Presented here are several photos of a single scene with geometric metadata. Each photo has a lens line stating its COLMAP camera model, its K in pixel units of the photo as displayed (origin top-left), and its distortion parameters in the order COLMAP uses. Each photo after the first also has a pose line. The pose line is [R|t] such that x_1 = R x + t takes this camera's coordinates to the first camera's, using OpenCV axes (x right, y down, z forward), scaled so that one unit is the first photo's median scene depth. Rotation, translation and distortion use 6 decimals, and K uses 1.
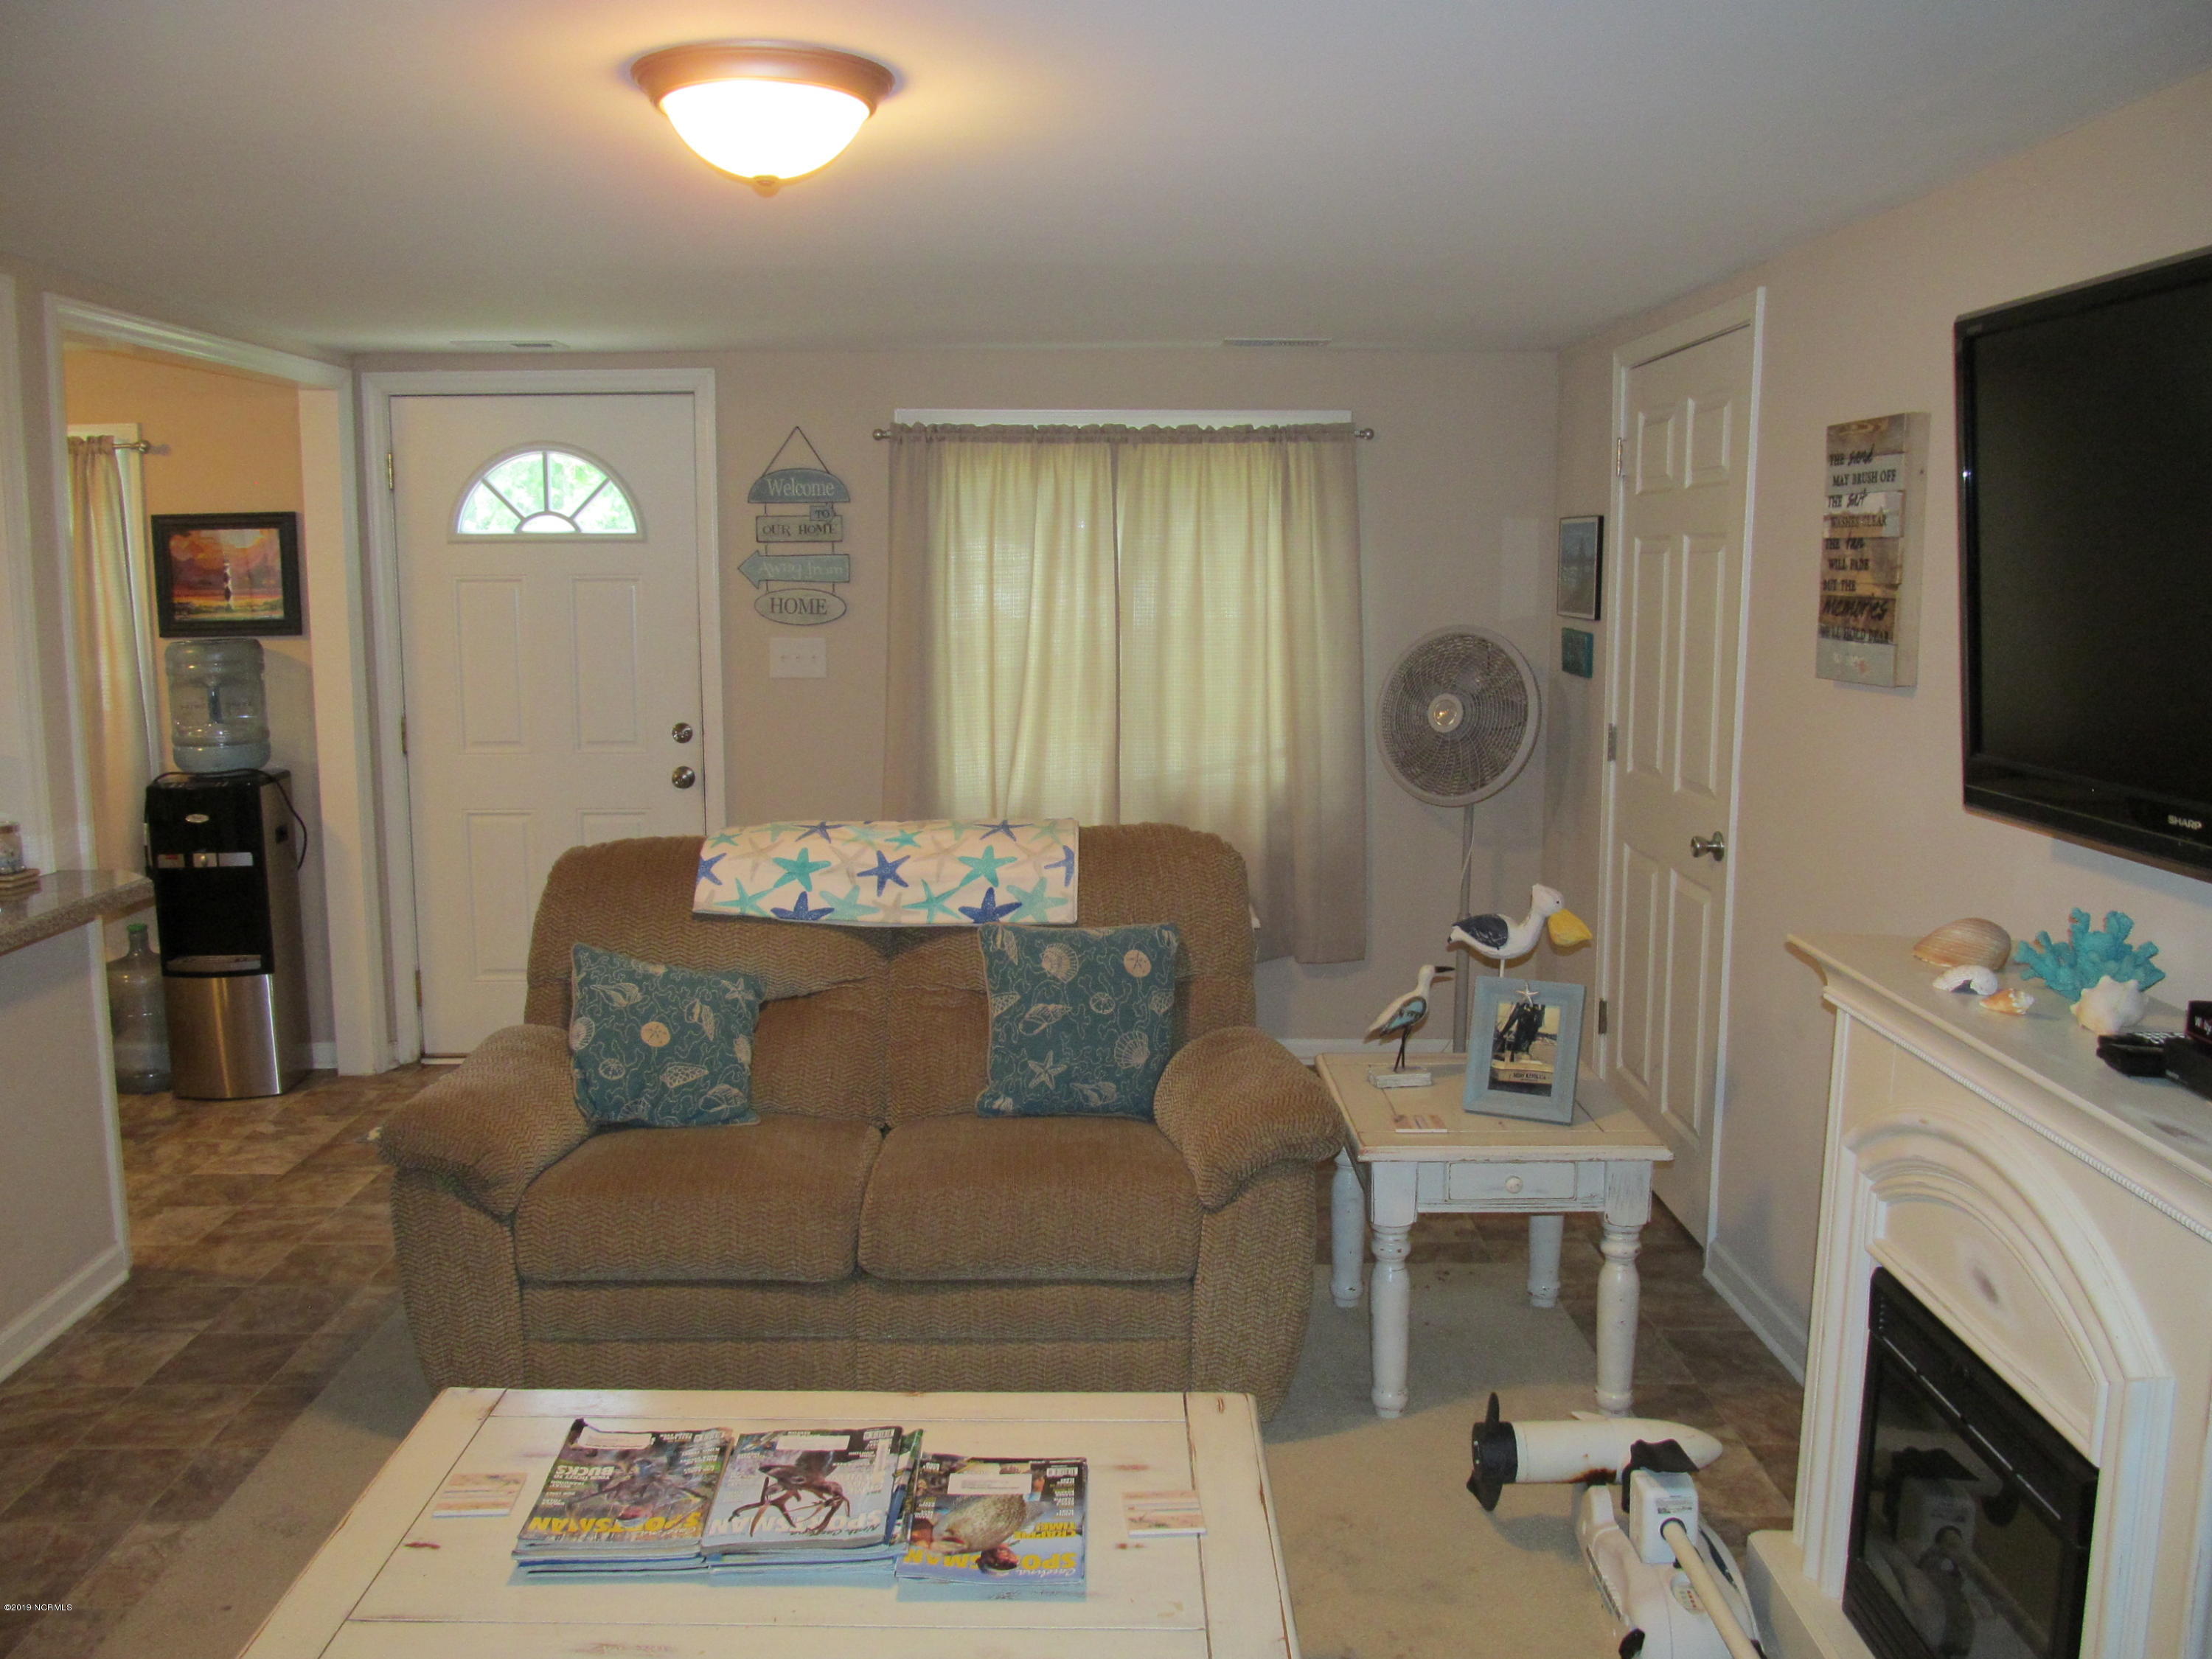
lens RADIAL K [[1837.0, 0, 1111.9], [0, 1837.0, 824.9], [0, 0, 1]] dist [-0.026440, -0.007951]
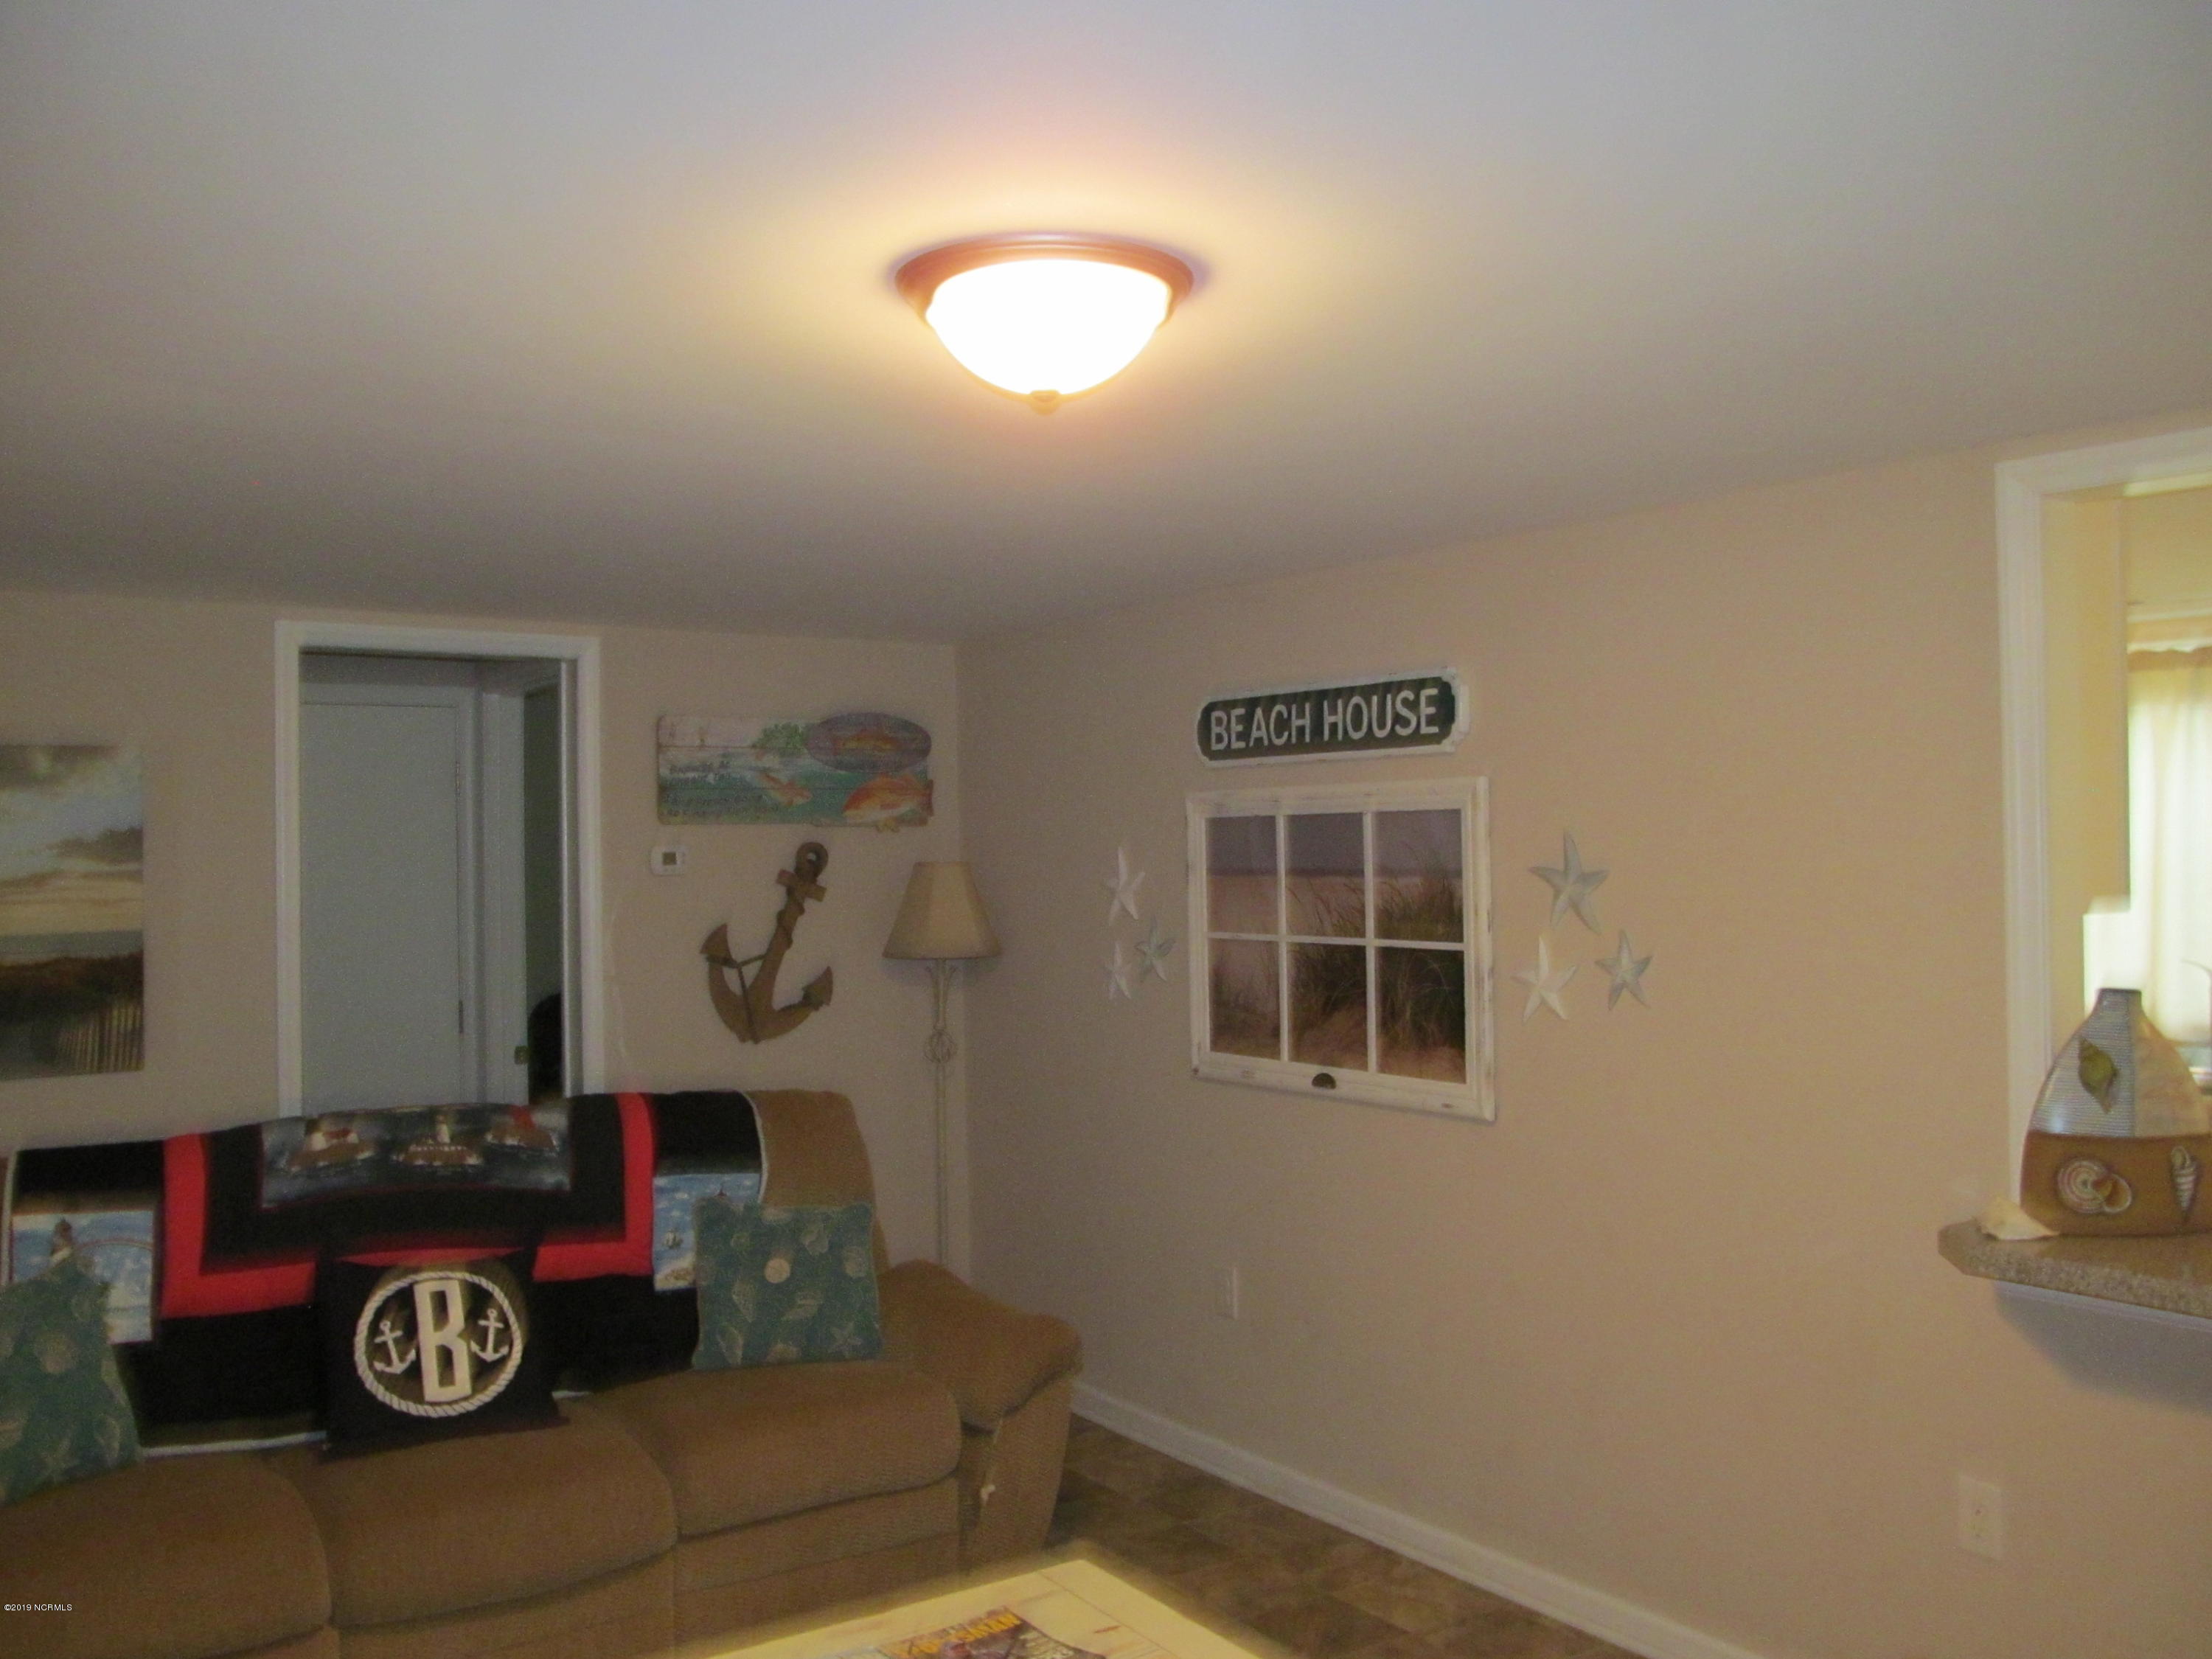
lens RADIAL K [[1837.0, 0, 1096.8], [0, 1837.0, 836.8], [0, 0, 1]] dist [-0.026440, -0.007951]
pose [[-0.848570, 0.022477, -0.528605, 0.242000], [-0.055843, 0.989711, 0.131730, -0.266477], [0.526128, 0.141301, -0.838584, 1.850501]]
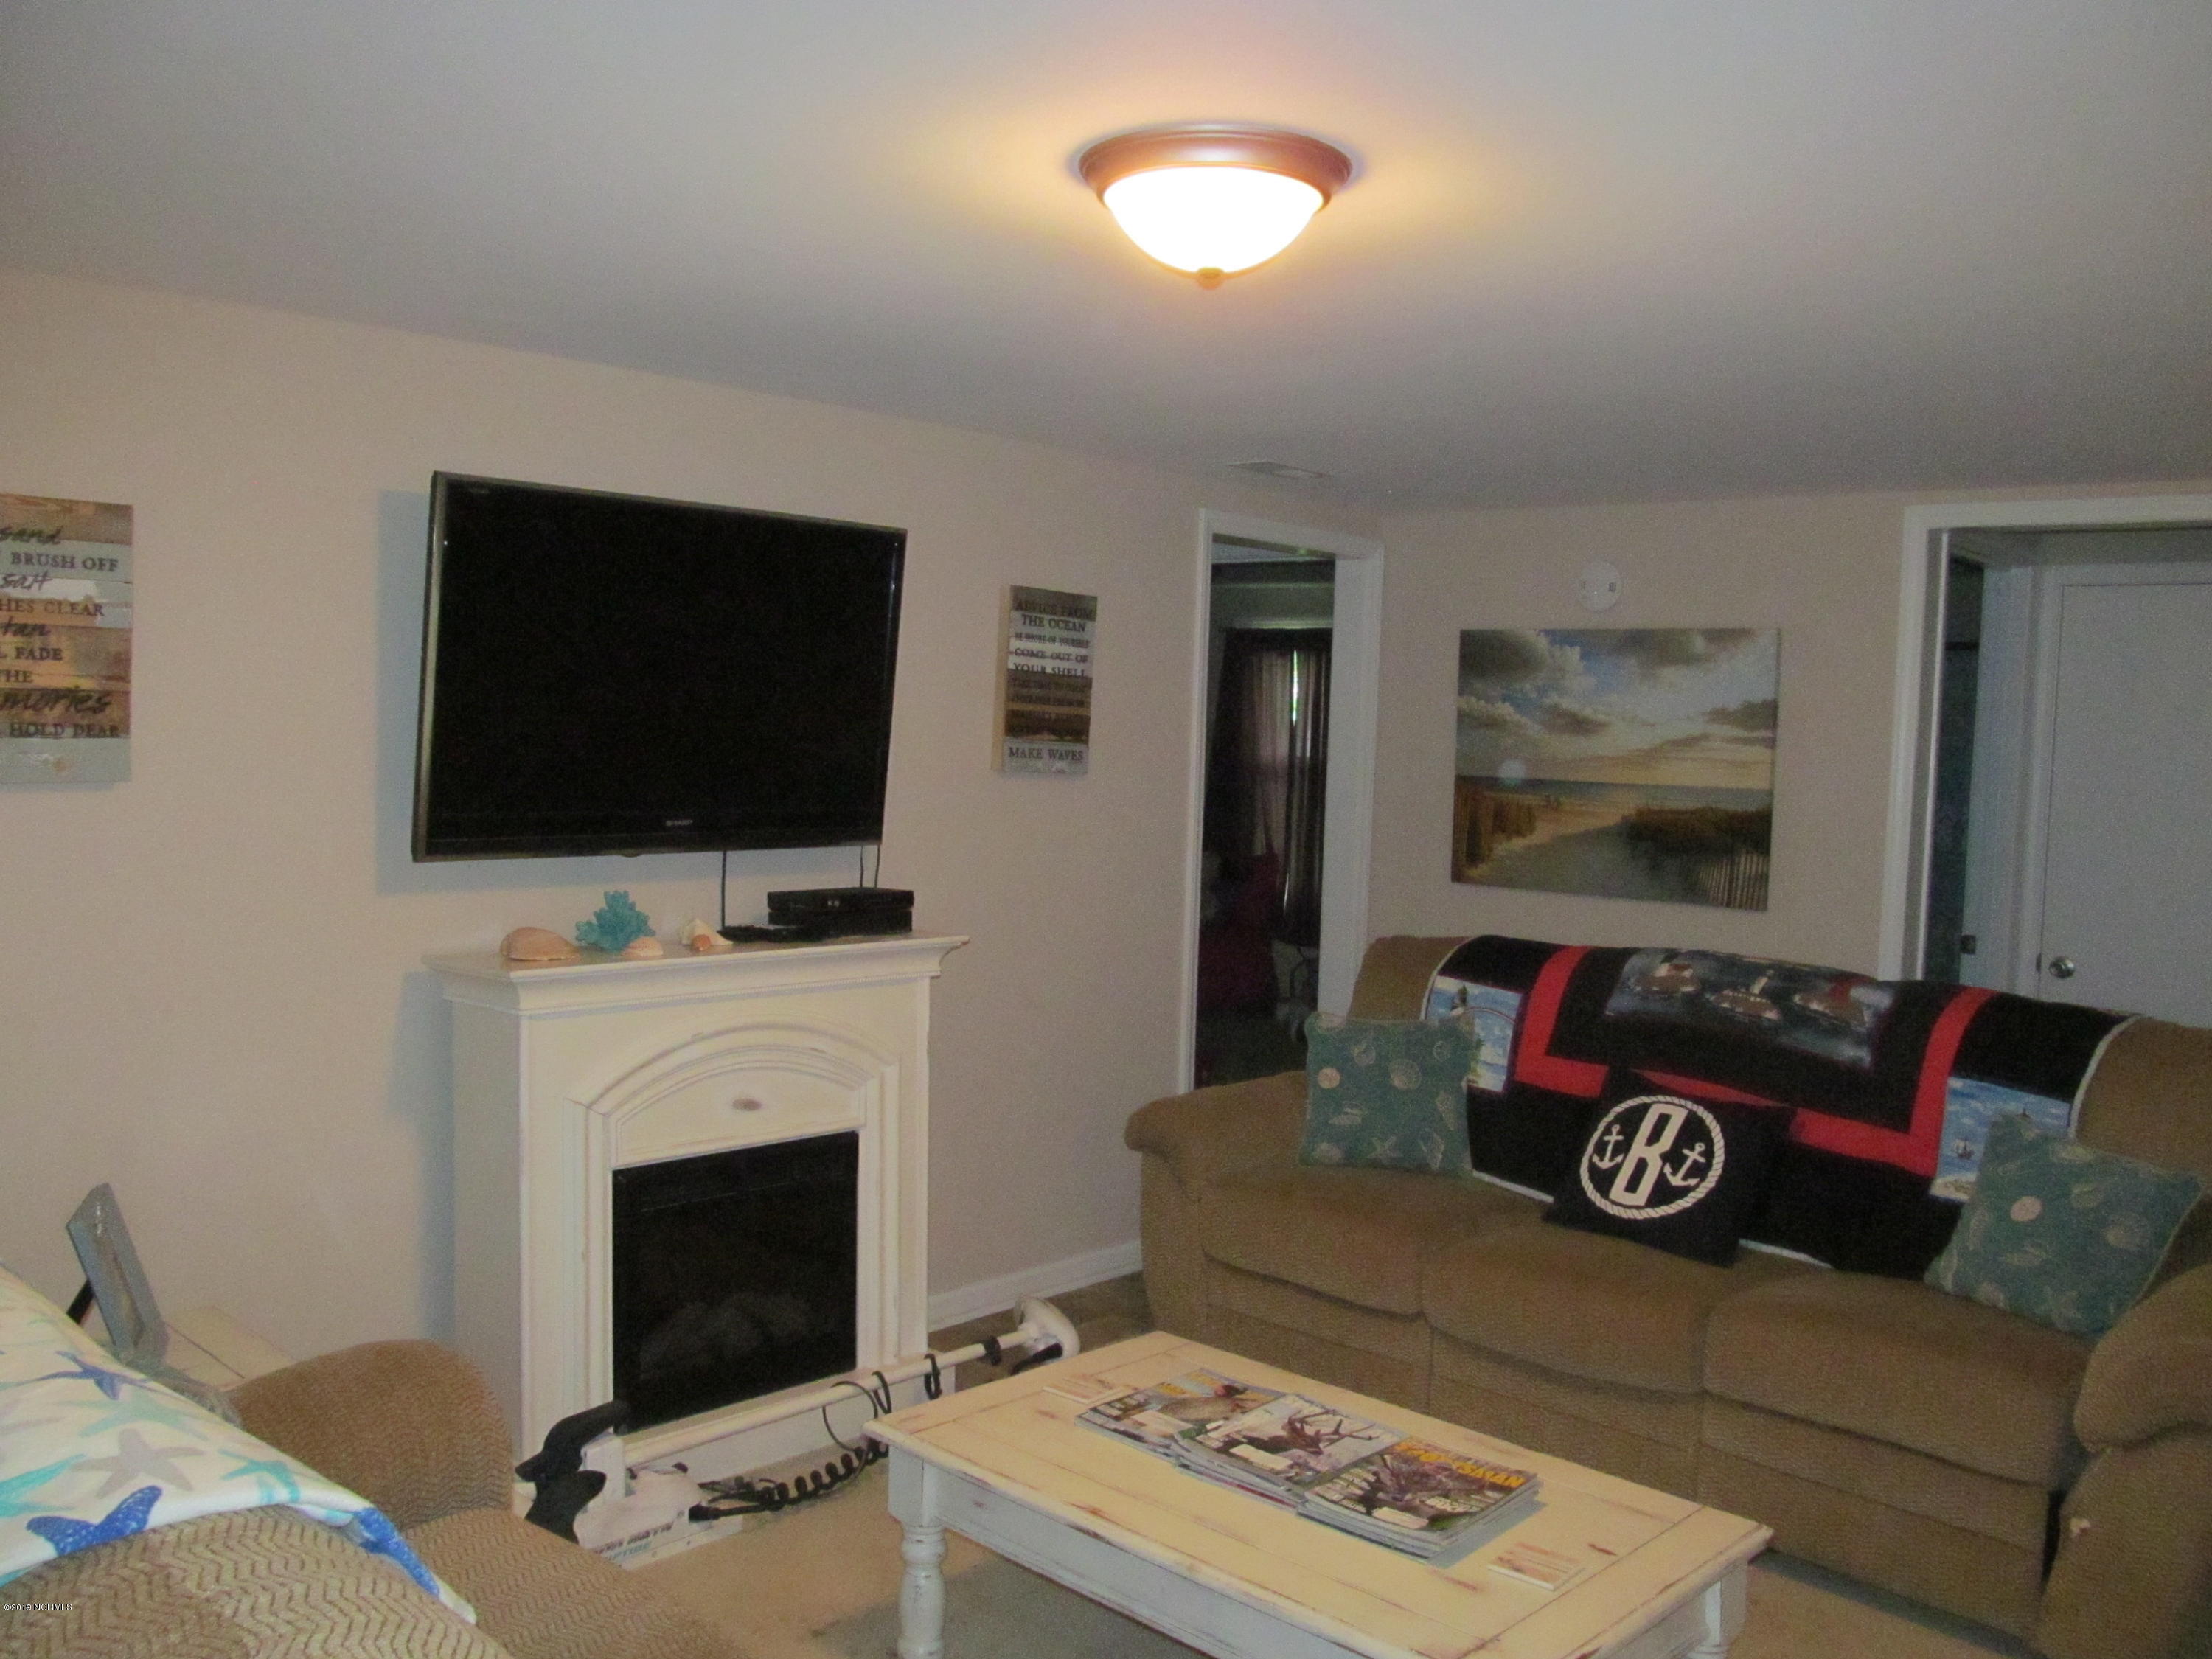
lens RADIAL K [[1837.0, 0, 1102.7], [0, 1837.0, 834.7], [0, 0, 1]] dist [-0.026440, -0.007951]
pose [[-0.718206, -0.057071, 0.693486, -0.868849], [0.077951, 0.983758, 0.161689, -0.226992], [-0.691450, 0.170184, -0.702093, 1.837056]]
